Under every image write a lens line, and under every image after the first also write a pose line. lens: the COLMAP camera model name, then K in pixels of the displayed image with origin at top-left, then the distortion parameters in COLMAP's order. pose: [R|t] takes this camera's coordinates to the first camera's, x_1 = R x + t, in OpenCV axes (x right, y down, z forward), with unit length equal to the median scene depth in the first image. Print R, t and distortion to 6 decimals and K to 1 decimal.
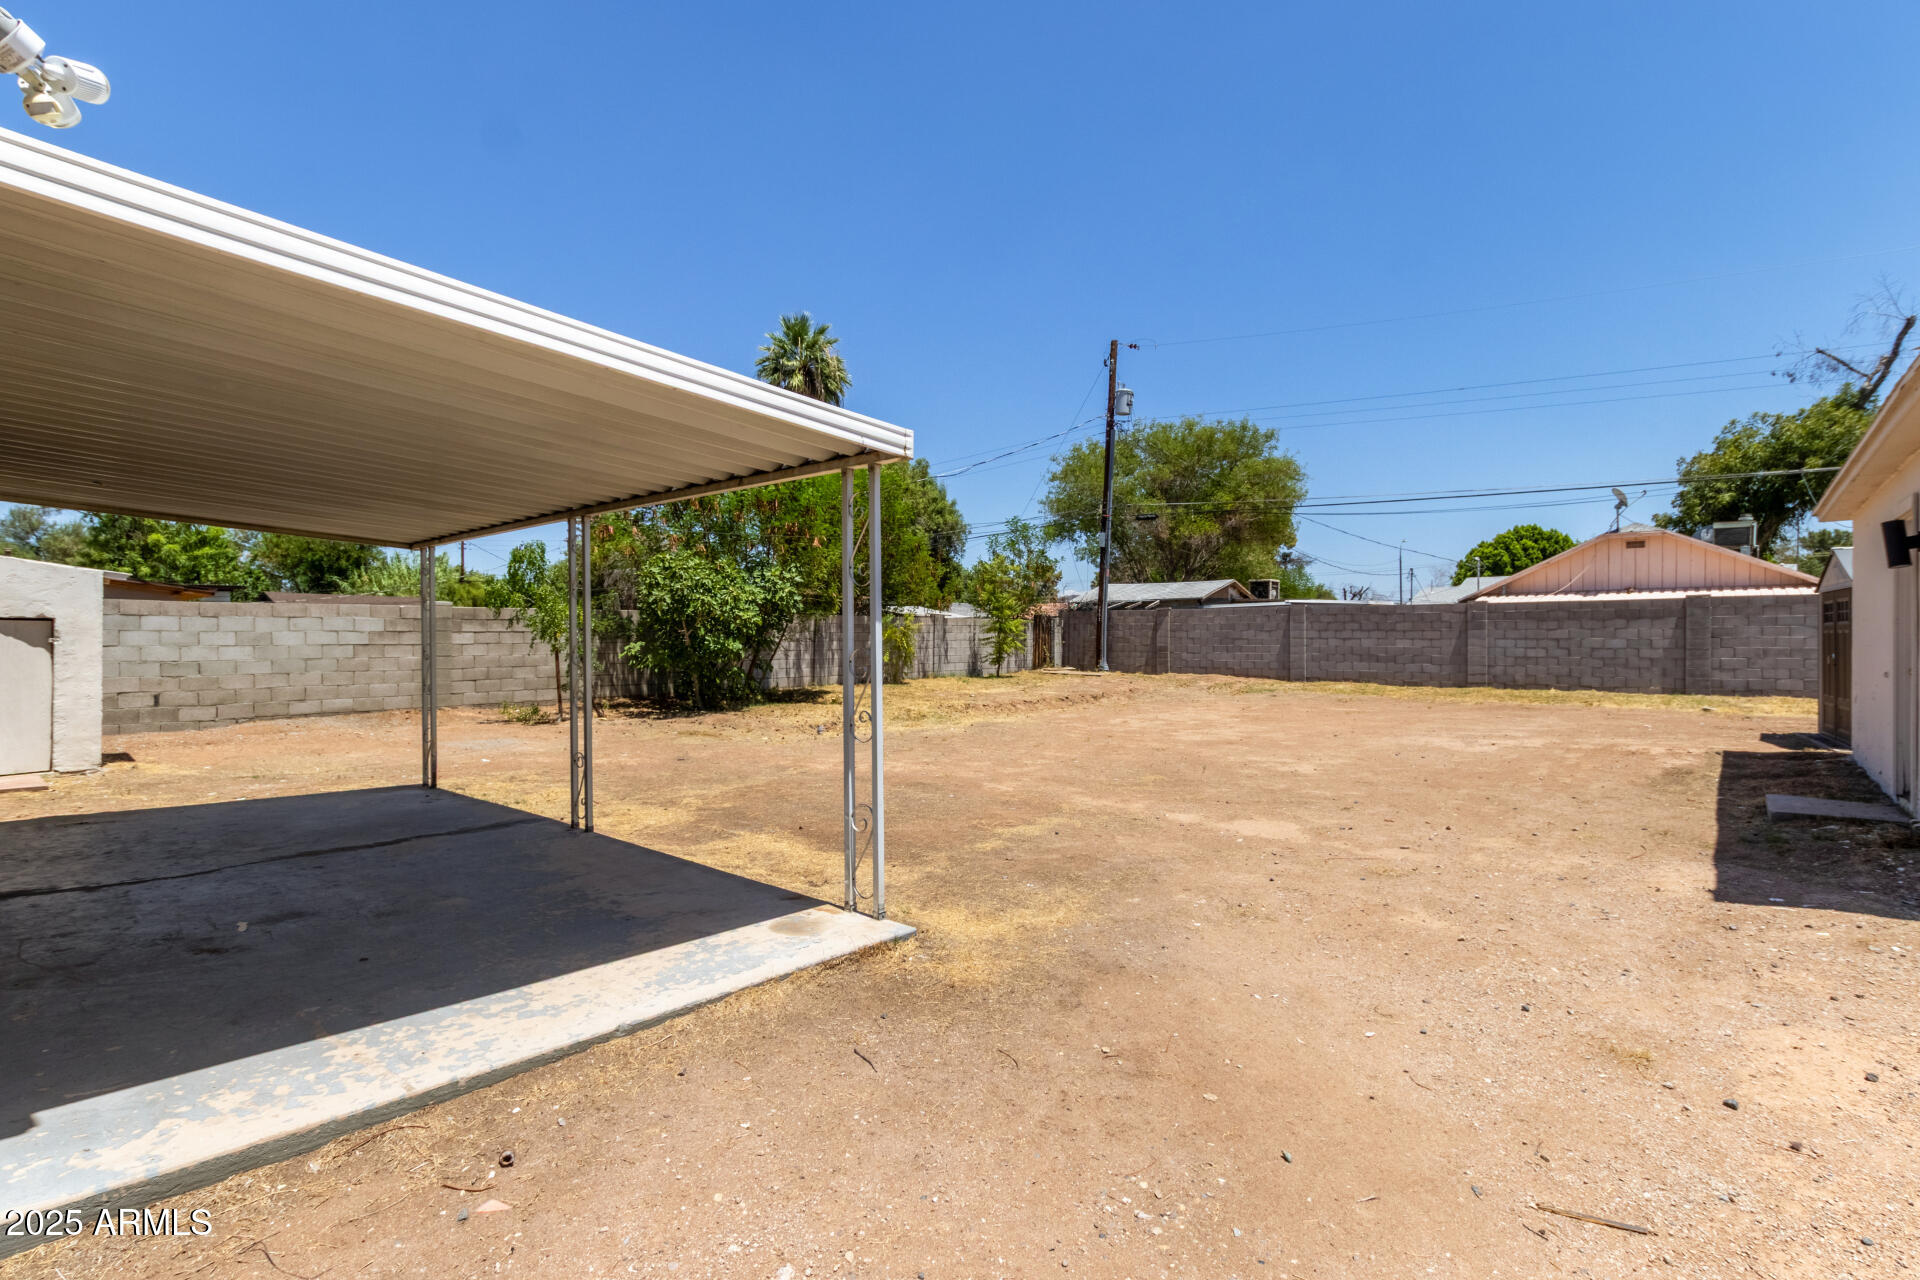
lens RADIAL K [[887.3, 0, 947.8], [0, 887.3, 643.6], [0, 0, 1]] dist [0.002560, -0.001341]
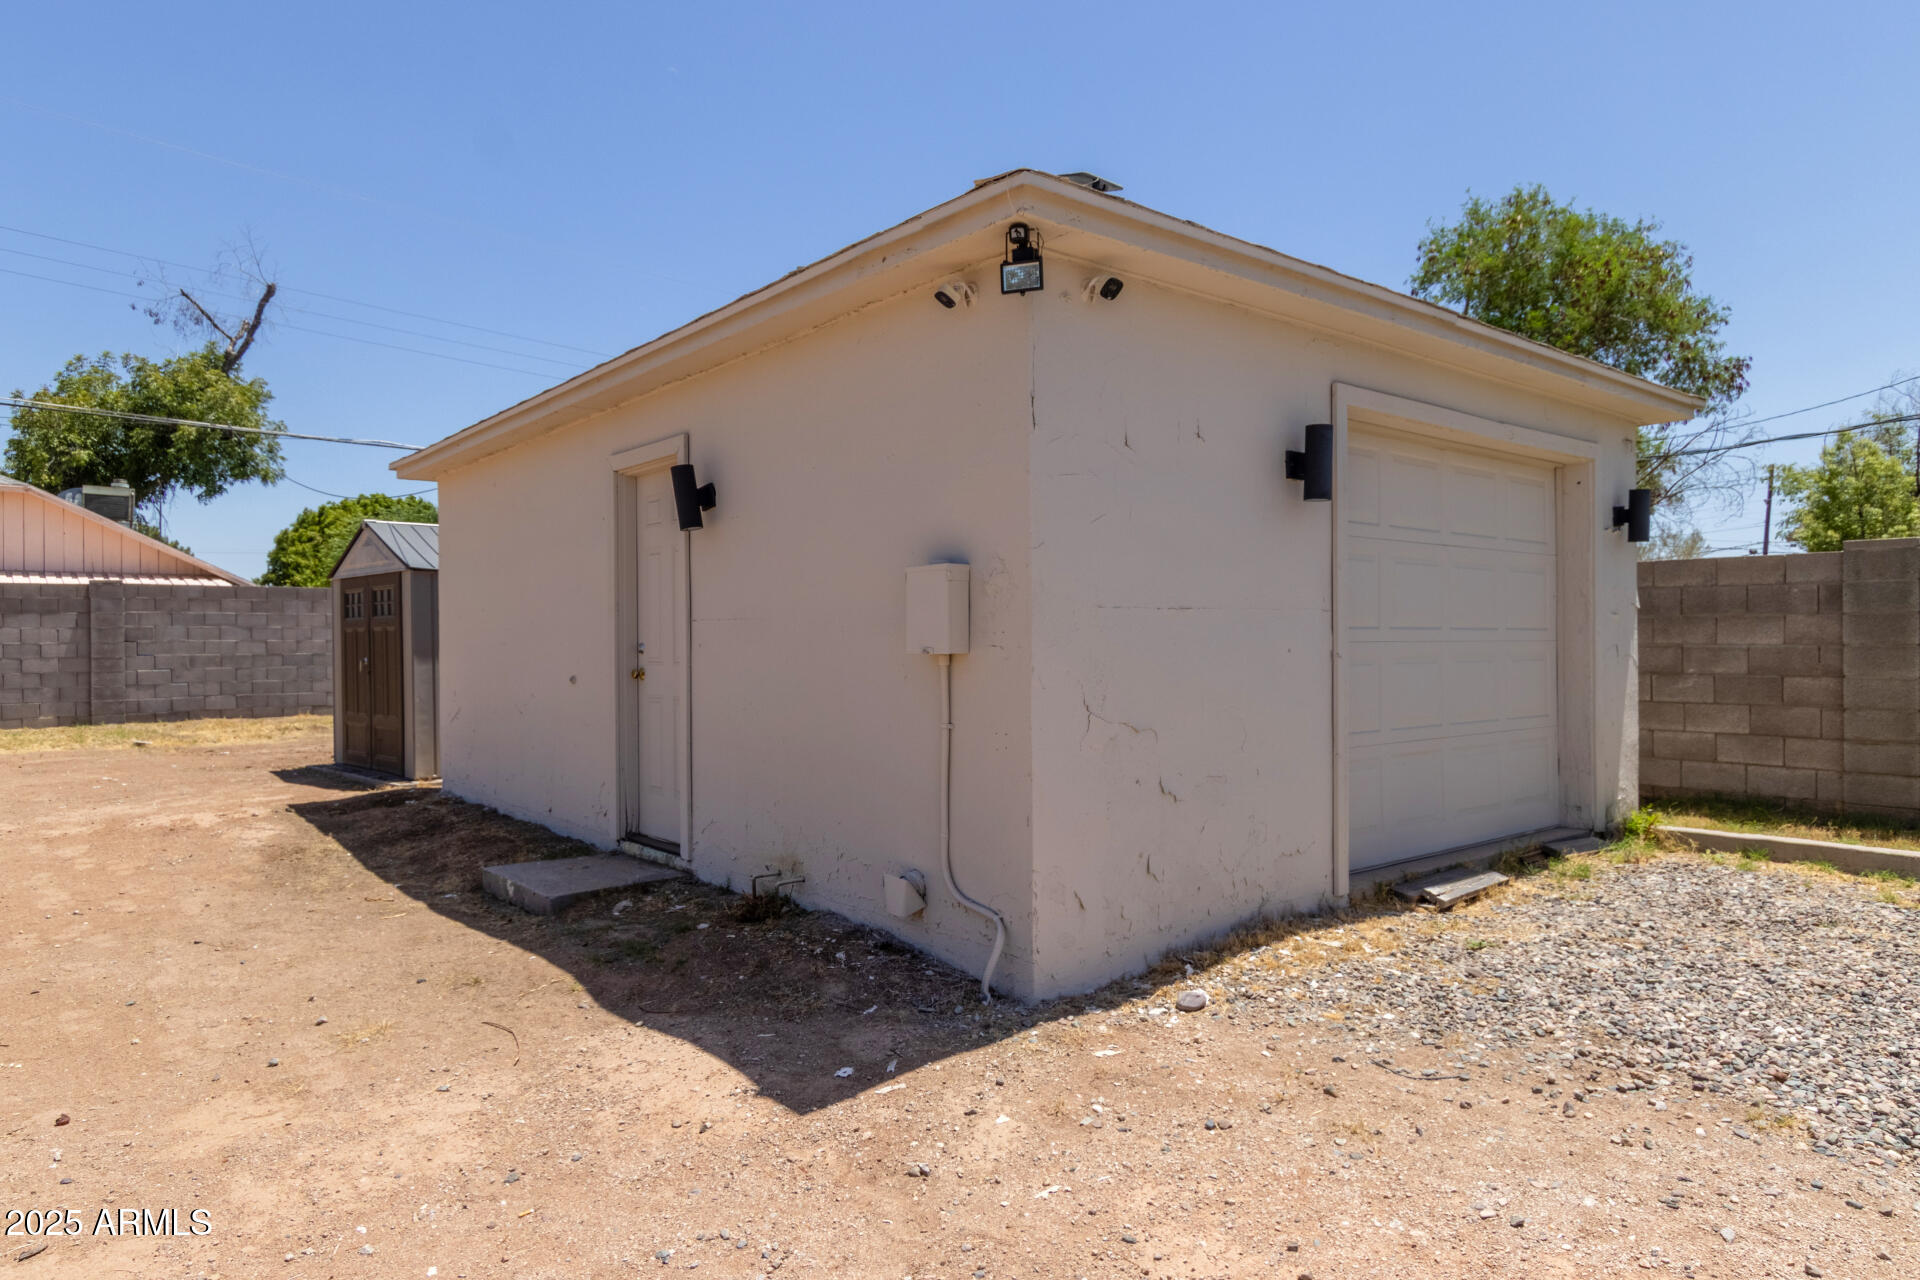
lens RADIAL K [[1177.5, 0, 940.9], [0, 1177.5, 642.3], [0, 0, 1]] dist [0.007833, -0.001532]
pose [[0.175281, -0.000816, 0.984518, 0.047273], [0.012675, 0.999919, -0.001428, 0.003269], [-0.984437, 0.012729, 0.175277, 0.192566]]
